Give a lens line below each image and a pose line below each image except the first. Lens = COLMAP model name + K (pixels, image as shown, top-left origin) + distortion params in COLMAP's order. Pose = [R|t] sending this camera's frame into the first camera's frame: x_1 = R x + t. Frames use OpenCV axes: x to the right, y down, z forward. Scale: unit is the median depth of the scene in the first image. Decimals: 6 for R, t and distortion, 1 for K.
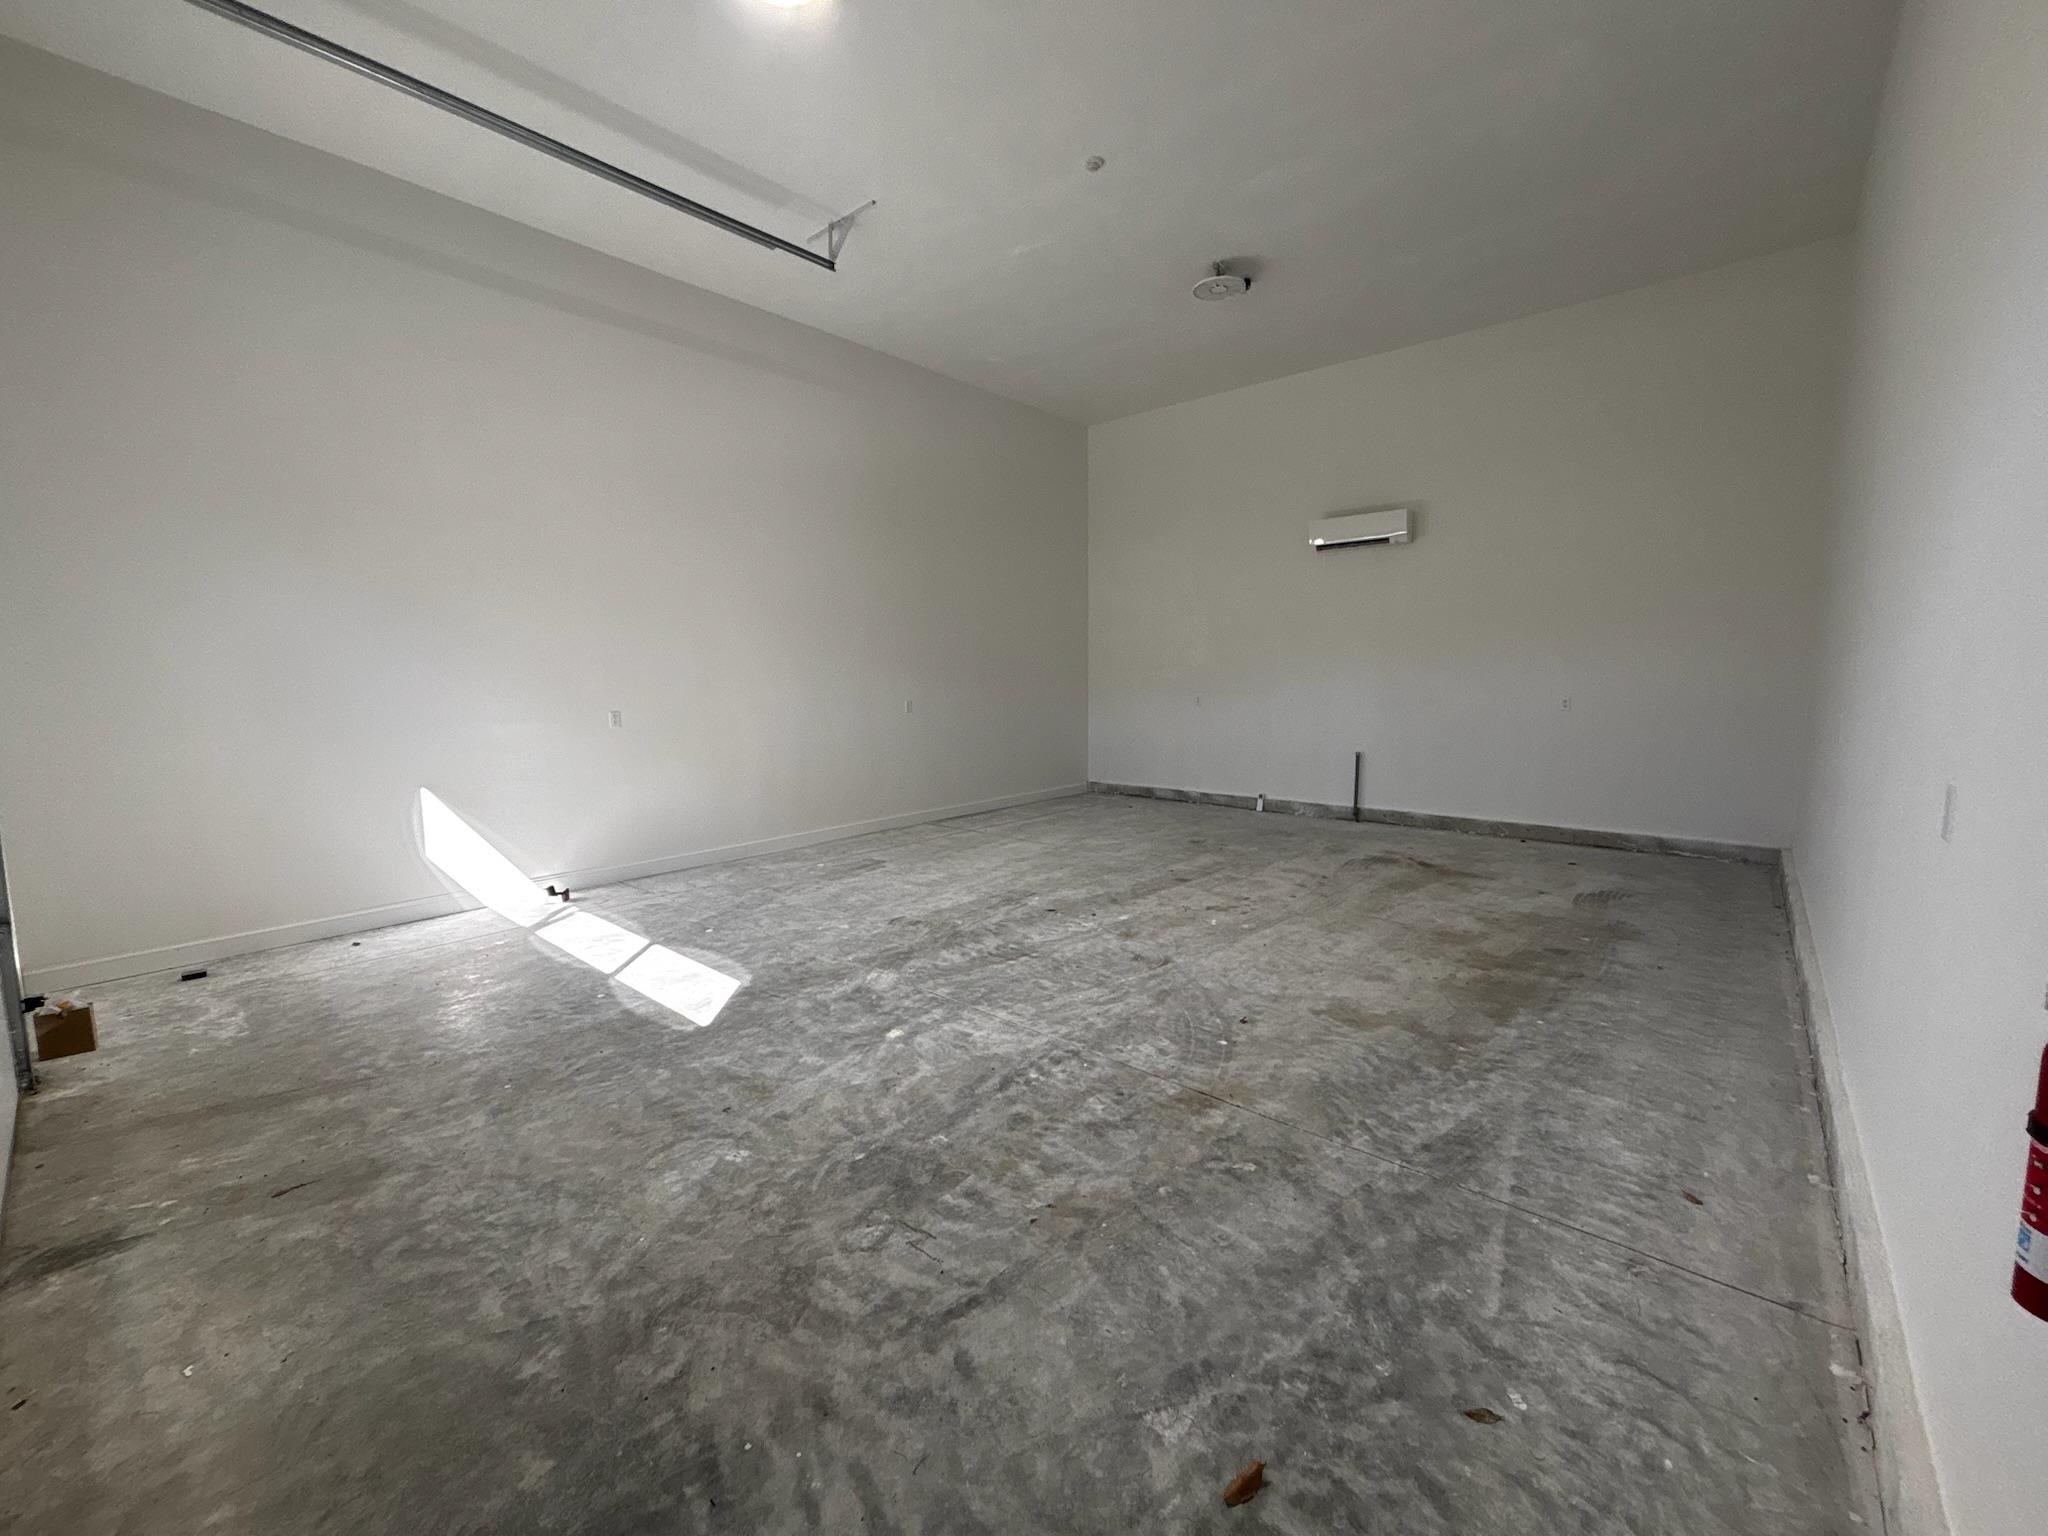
lens RADIAL K [[811.7, 0, 1041.3], [0, 811.7, 747.1], [0, 0, 1]] dist [0.001853, 0.000245]
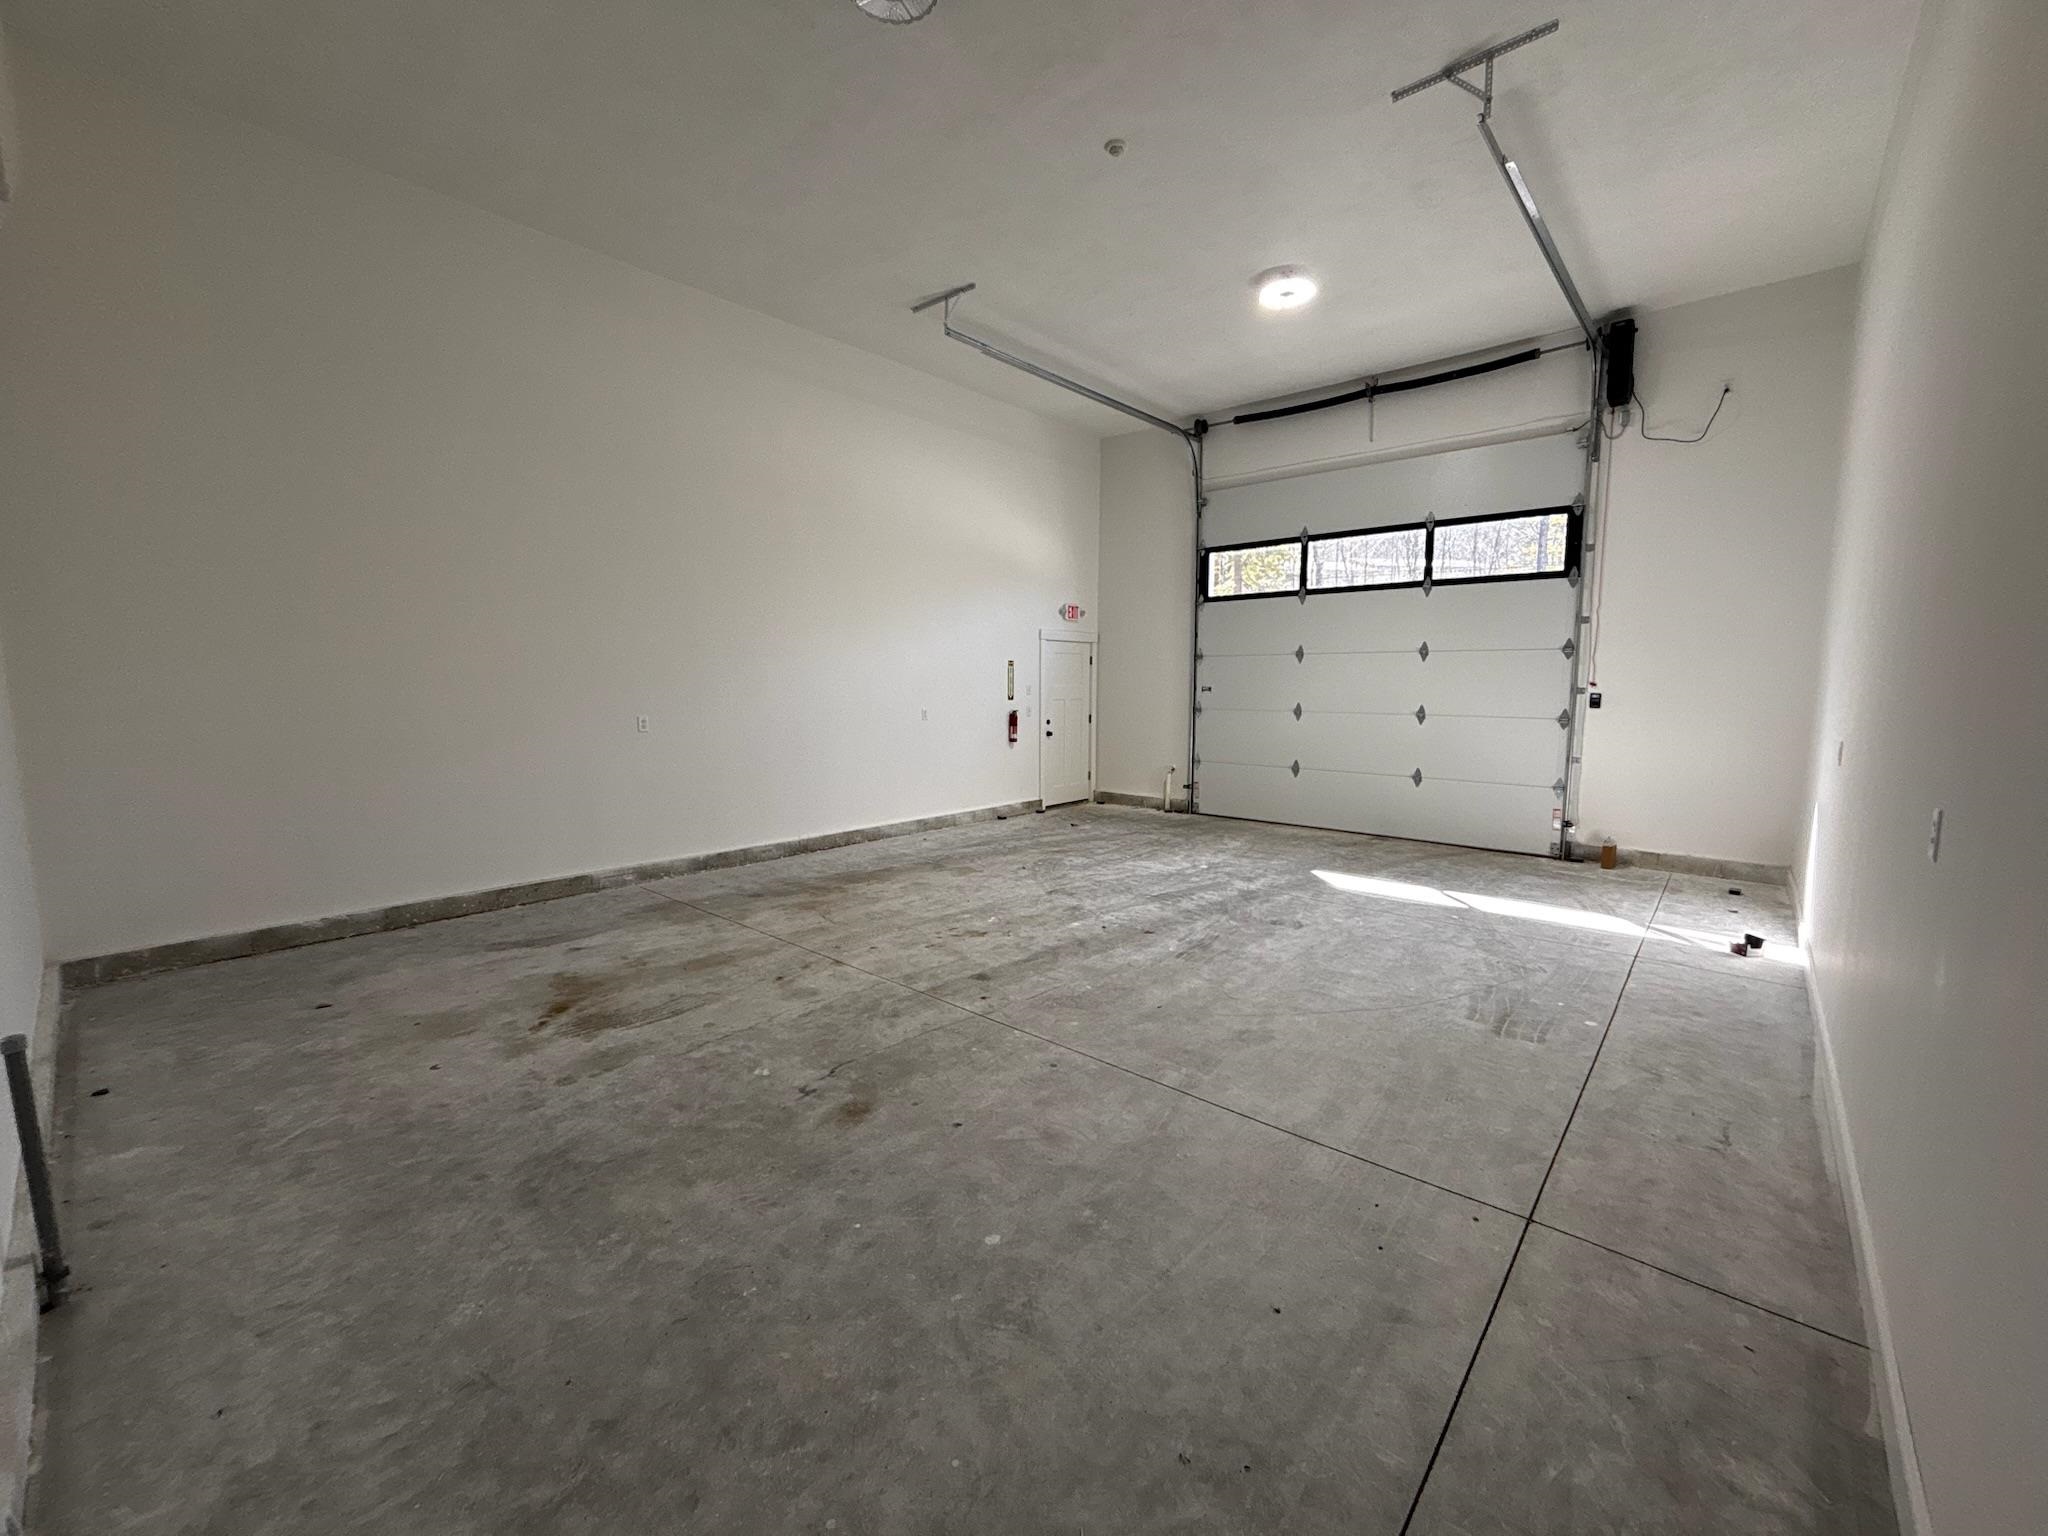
lens RADIAL K [[830.4, 0, 1024.0], [0, 830.4, 768.0], [0, 0, 1]] dist [0.002328, 0.000314]
pose [[-0.999747, 0.005449, 0.021825, 0.225952], [0.009626, 0.980528, 0.196145, -0.302318], [-0.020331, 0.196306, -0.980332, 3.170084]]
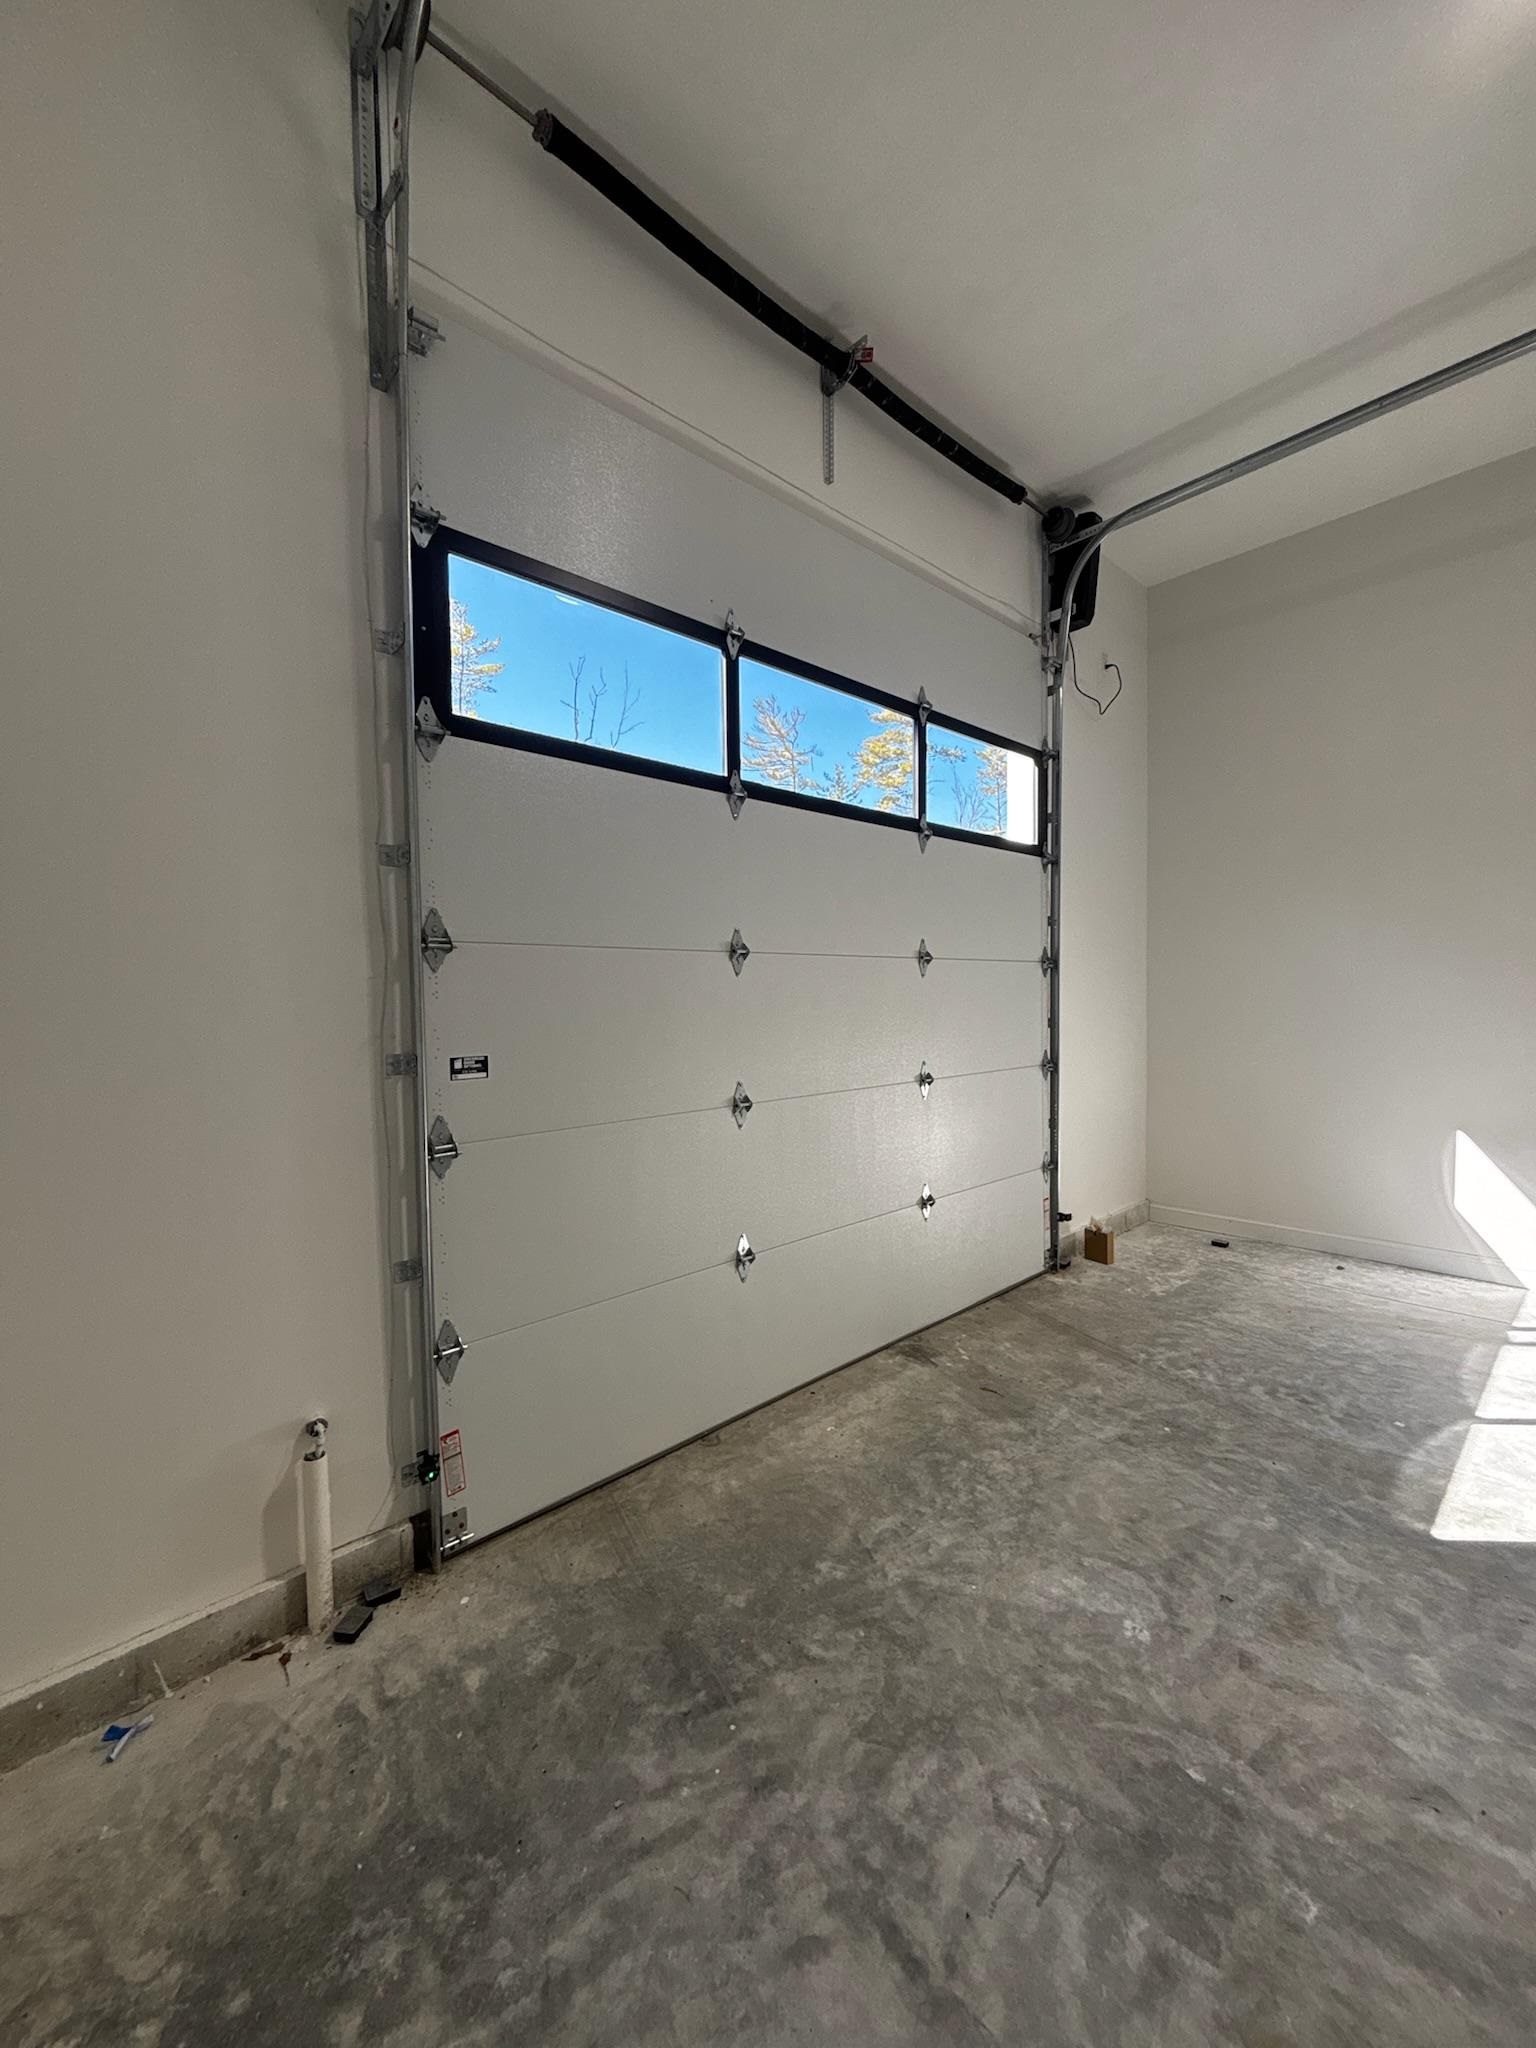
lens RADIAL K [[830.4, 0, 768.0], [0, 830.4, 1024.0], [0, 0, 1]] dist [0.002328, 0.000314]
pose [[-0.112891, 0.043275, -0.992664, 0.377655], [-0.073162, 0.995977, 0.051740, -0.092639], [0.990910, 0.078466, -0.109271, 0.557856]]
